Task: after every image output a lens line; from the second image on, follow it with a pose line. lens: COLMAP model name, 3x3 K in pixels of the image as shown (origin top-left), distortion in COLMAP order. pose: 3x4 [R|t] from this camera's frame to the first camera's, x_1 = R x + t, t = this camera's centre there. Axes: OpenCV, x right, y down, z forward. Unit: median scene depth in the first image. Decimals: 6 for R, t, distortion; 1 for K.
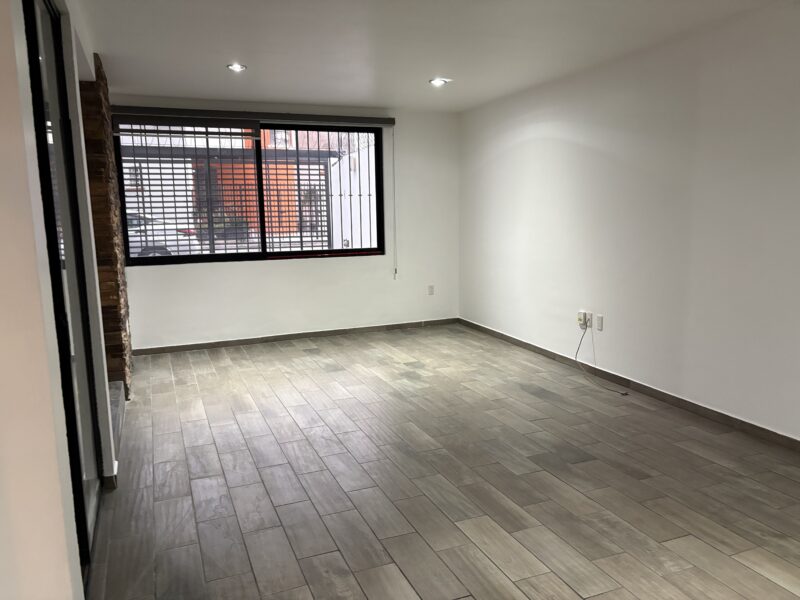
lens RADIAL K [[605.0, 0, 400.6], [0, 605.0, 301.4], [0, 0, 1]] dist [-0.006186, -0.004197]
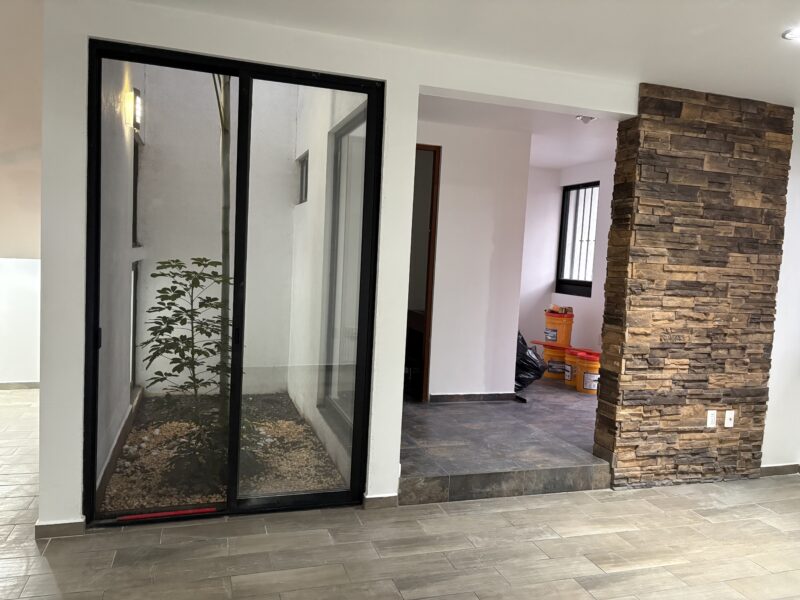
lens RADIAL K [[605.0, 0, 400.3], [0, 605.0, 300.3], [0, 0, 1]] dist [-0.006186, -0.004197]
pose [[-0.071154, 0.086260, -0.993729, 0.358374], [-0.195655, 0.975693, 0.098704, -0.111539], [0.978088, 0.201451, -0.052547, 0.686930]]
